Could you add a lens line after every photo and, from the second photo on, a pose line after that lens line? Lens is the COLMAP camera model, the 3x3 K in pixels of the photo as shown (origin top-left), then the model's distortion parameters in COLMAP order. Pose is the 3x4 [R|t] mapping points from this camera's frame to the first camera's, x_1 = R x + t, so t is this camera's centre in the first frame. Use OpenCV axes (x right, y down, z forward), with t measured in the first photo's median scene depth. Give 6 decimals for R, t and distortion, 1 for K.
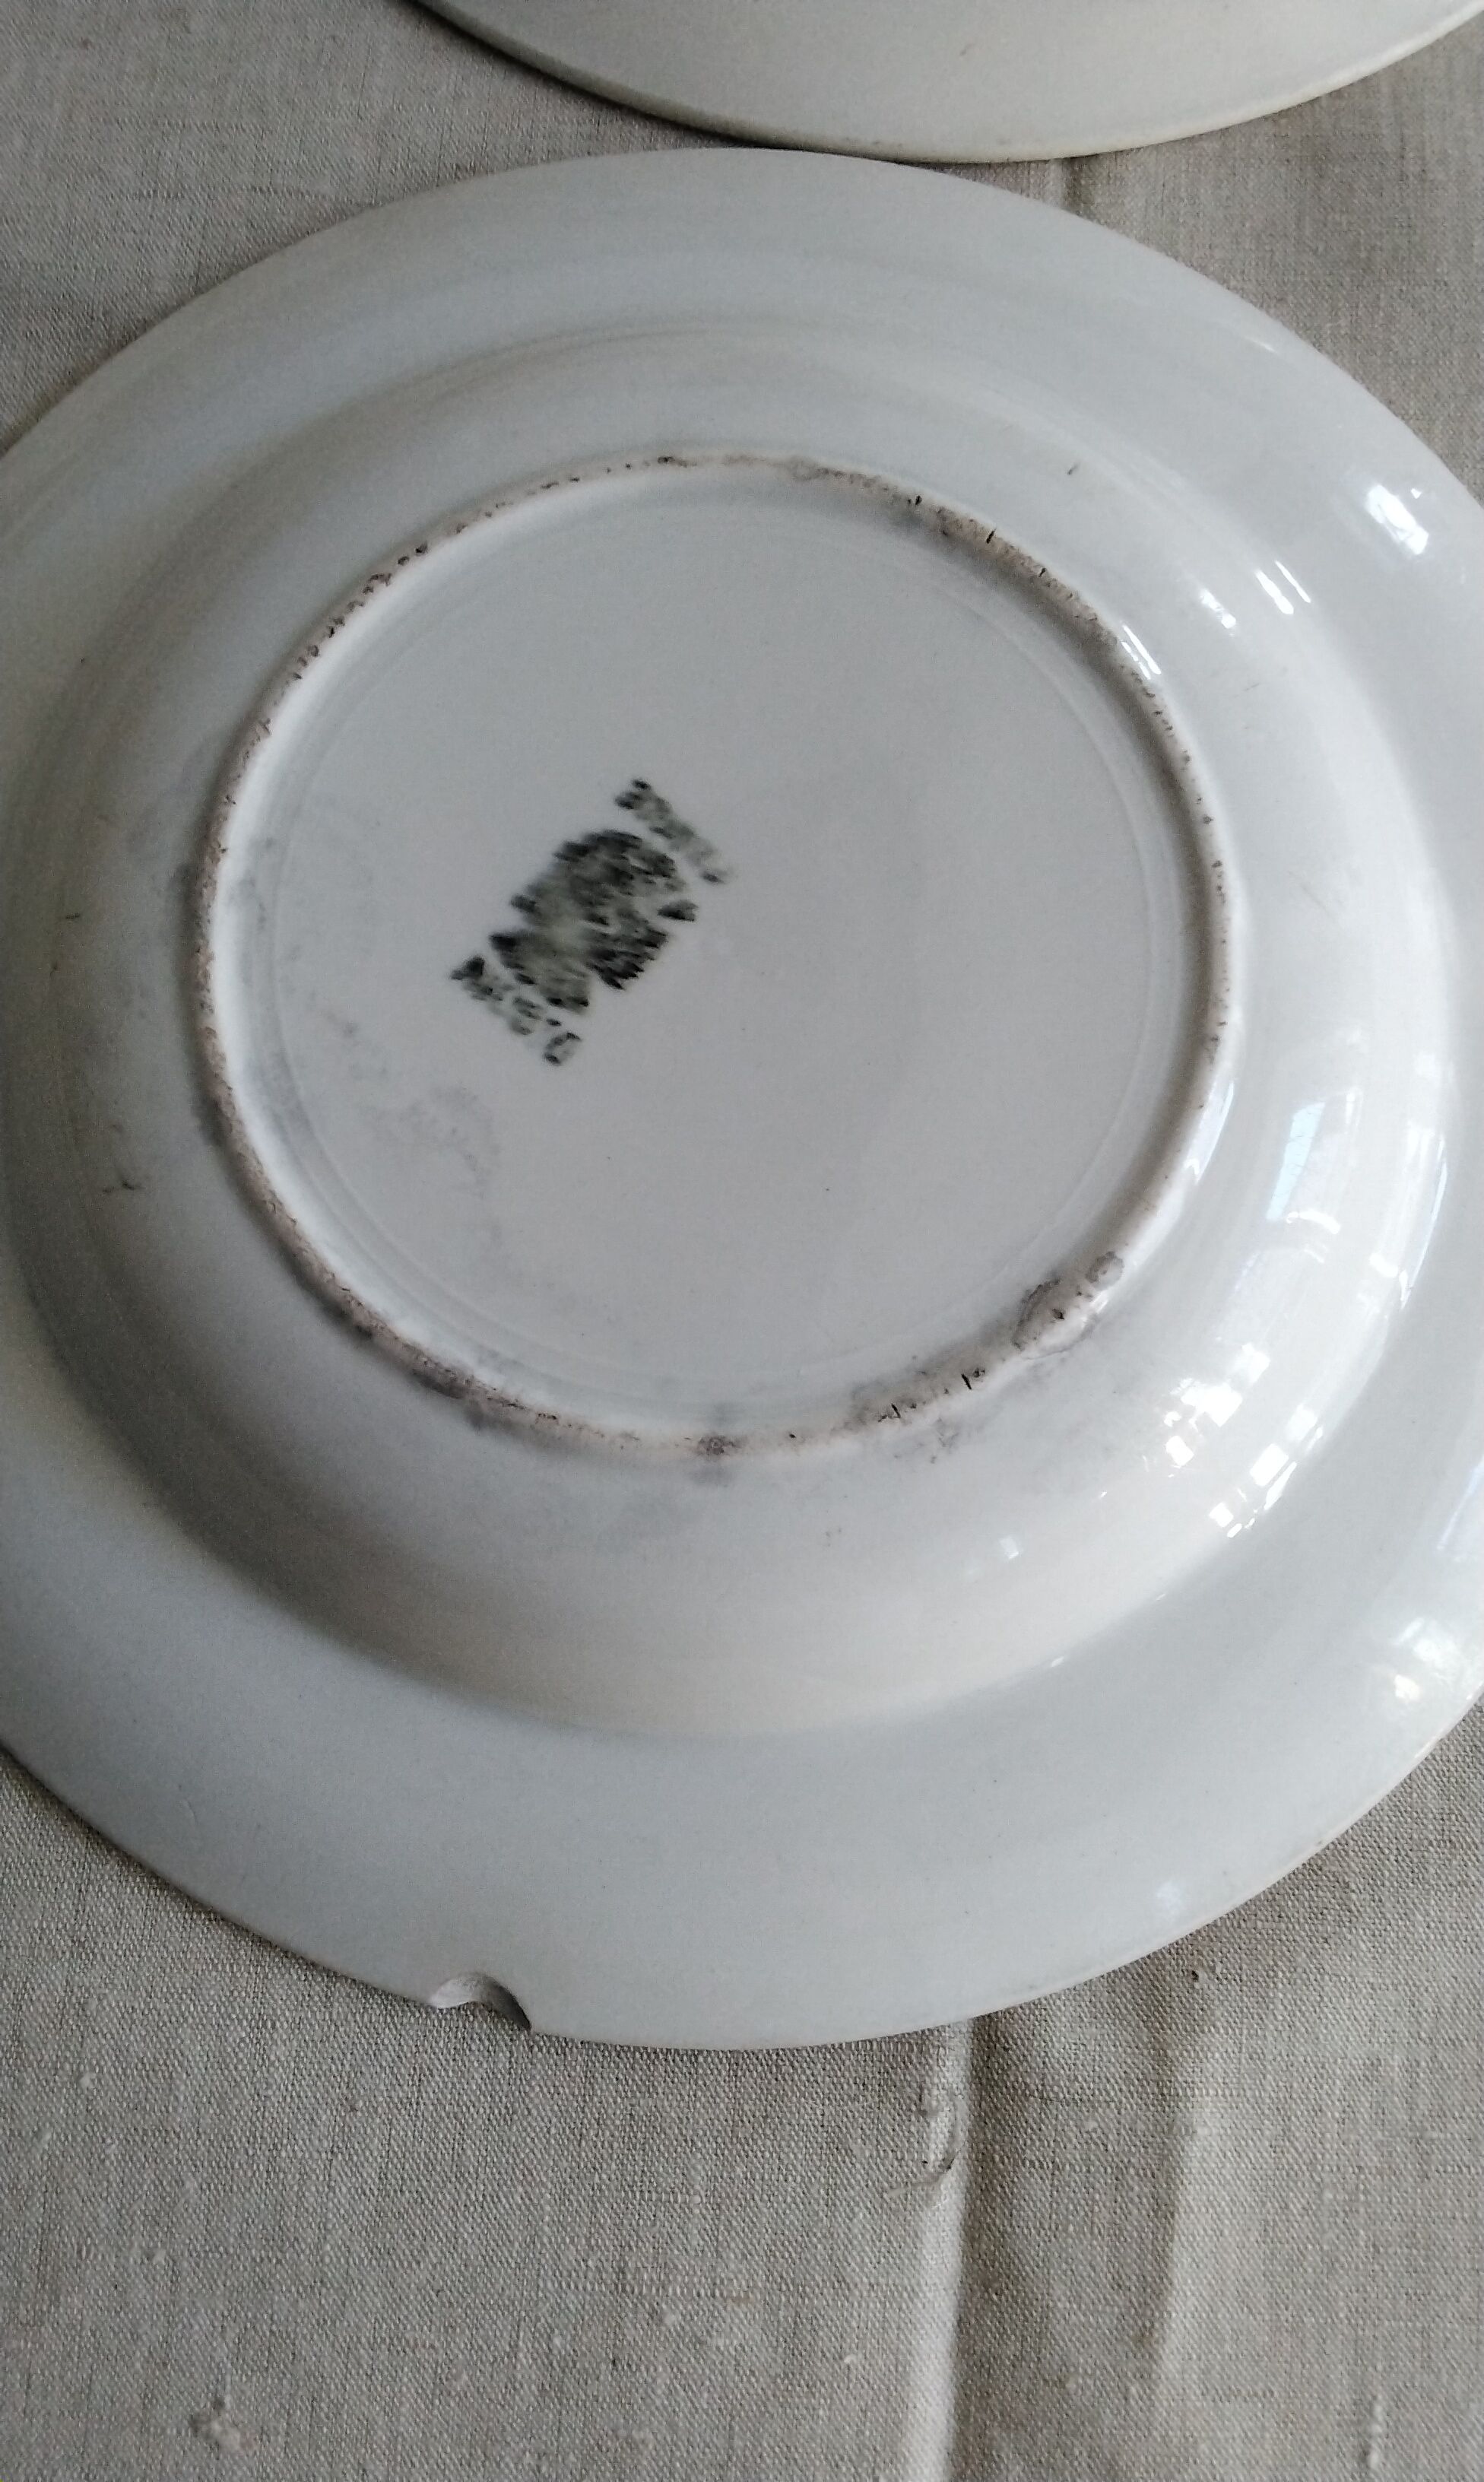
lens RADIAL K [[1902.9, 0, 742.0], [0, 1902.9, 1241.0], [0, 0, 1]] dist [0.075065, -0.153116]
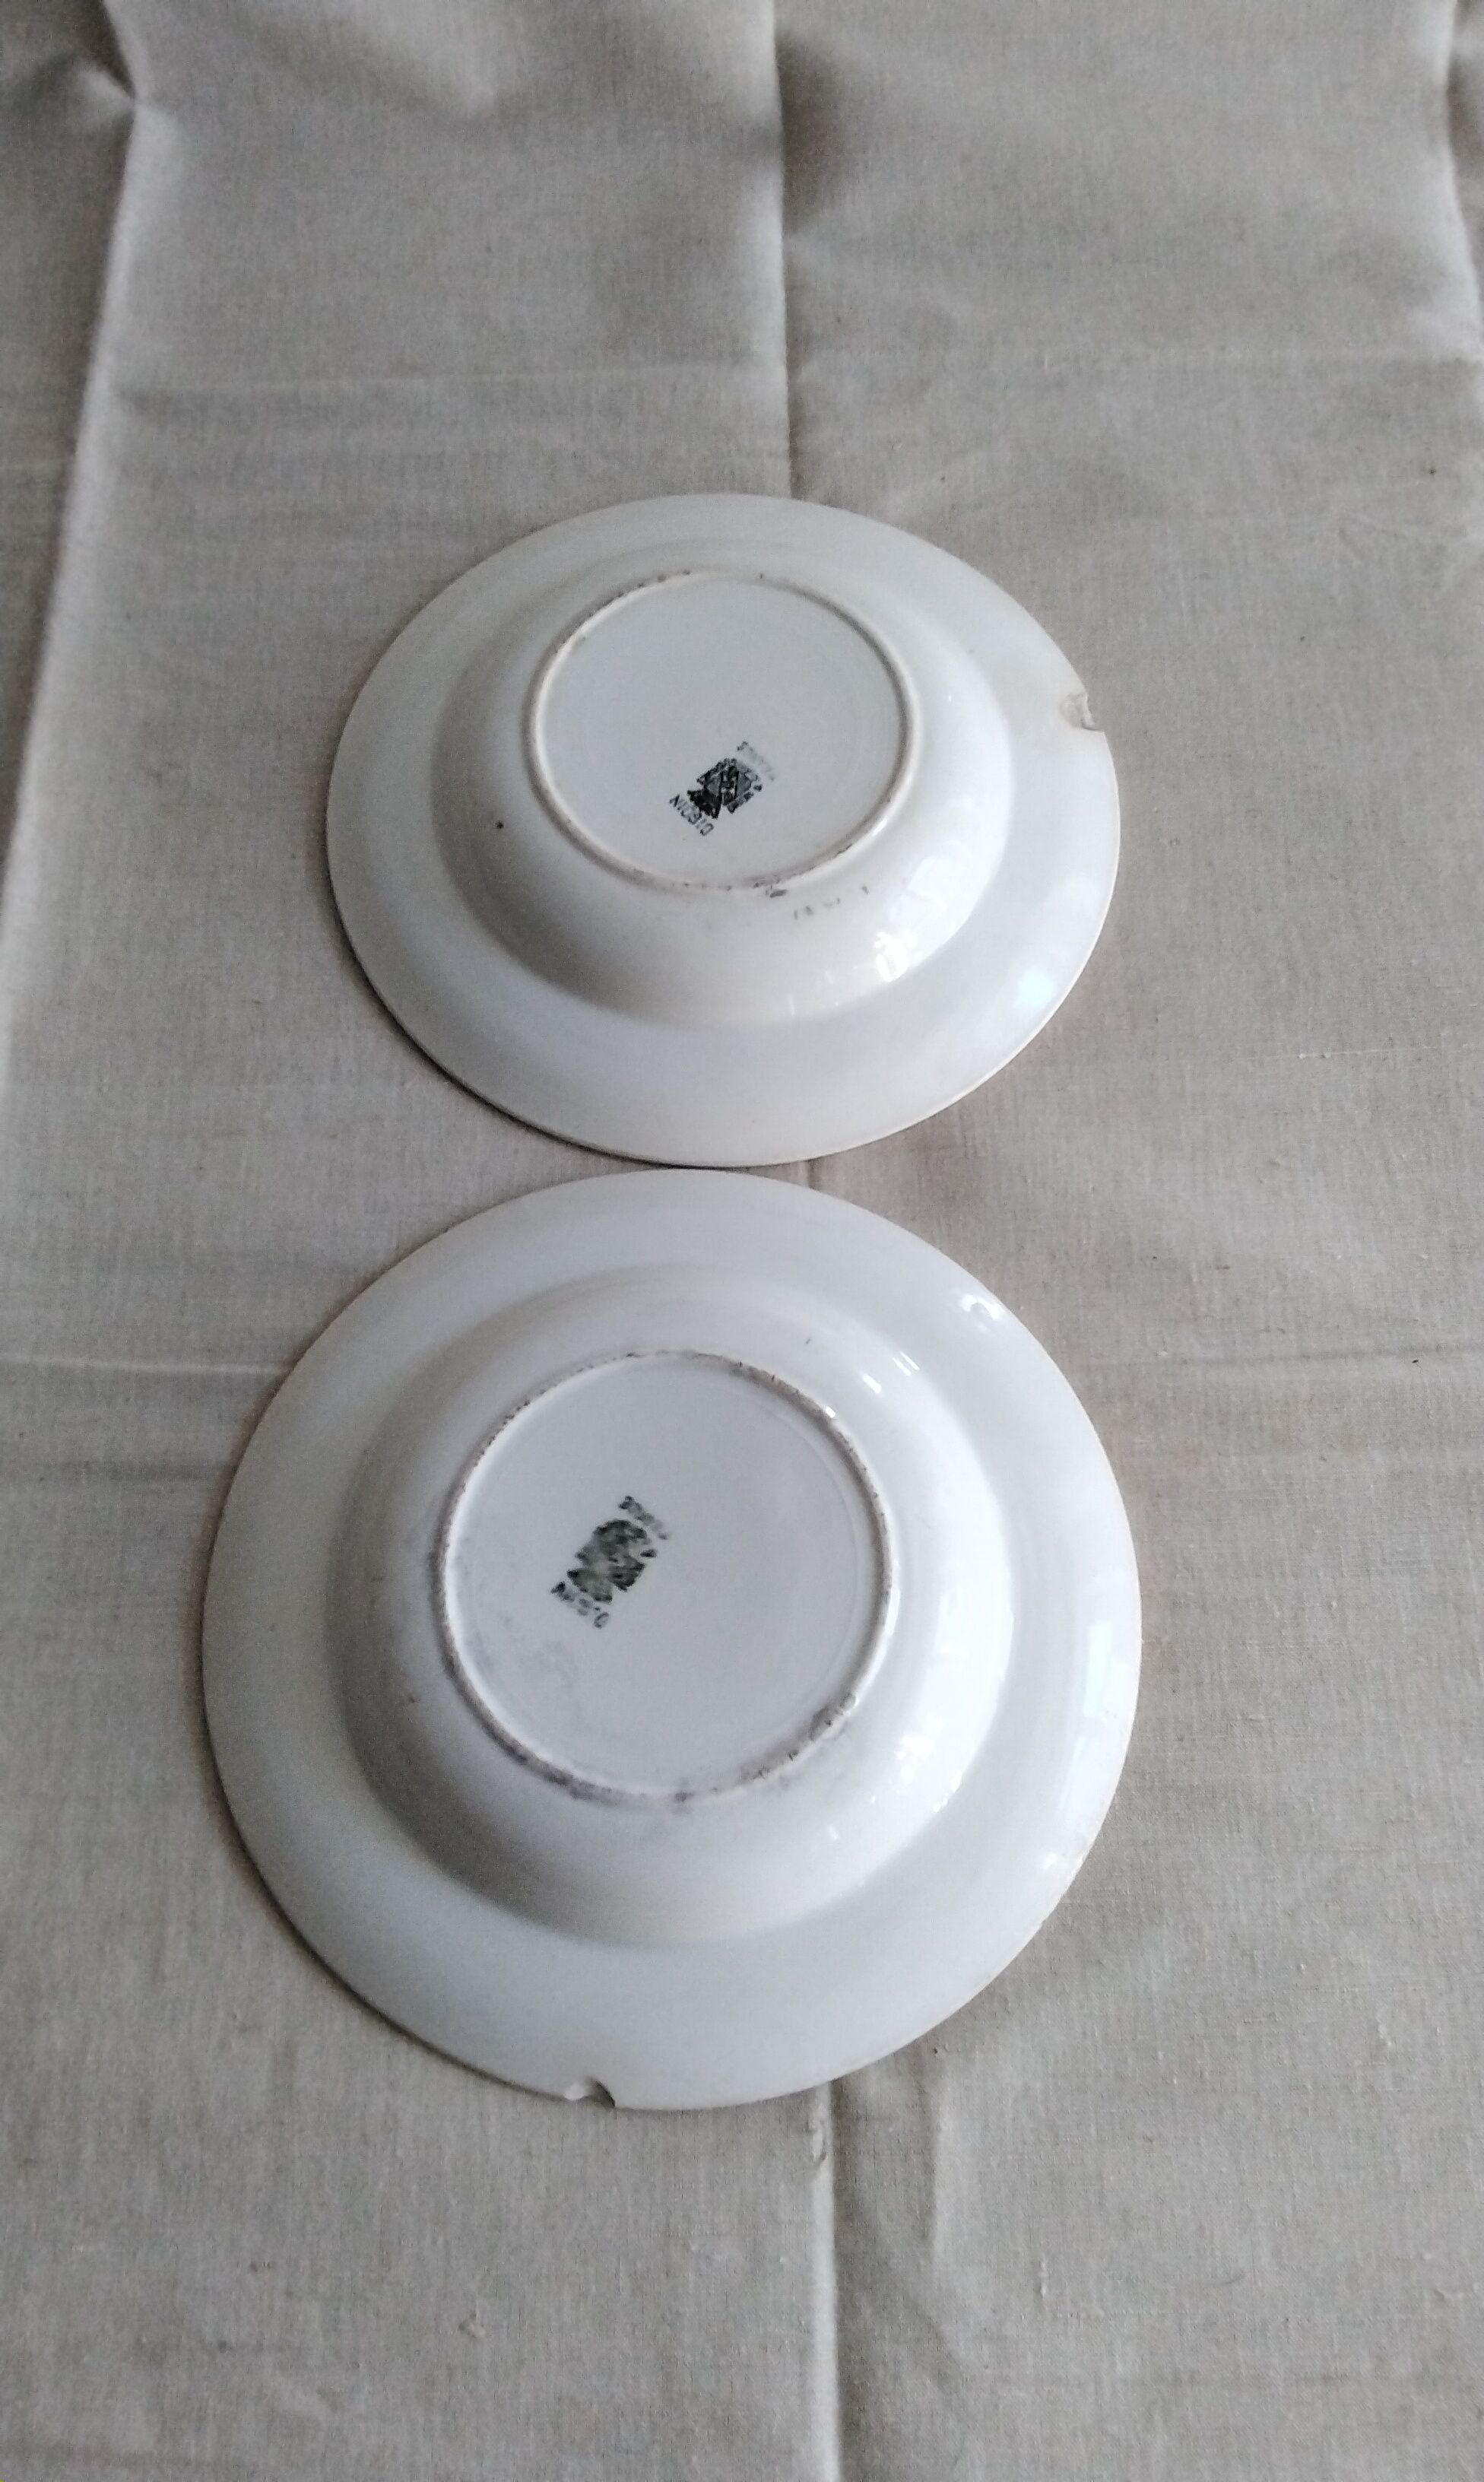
lens RADIAL K [[1902.9, 0, 742.0], [0, 1902.9, 1241.0], [0, 0, 1]] dist [0.075065, -0.153116]
pose [[0.996634, -0.077864, 0.025642, 0.045128], [0.081635, 0.971227, -0.223726, -0.016880], [-0.007484, 0.225066, 0.974315, -1.228612]]
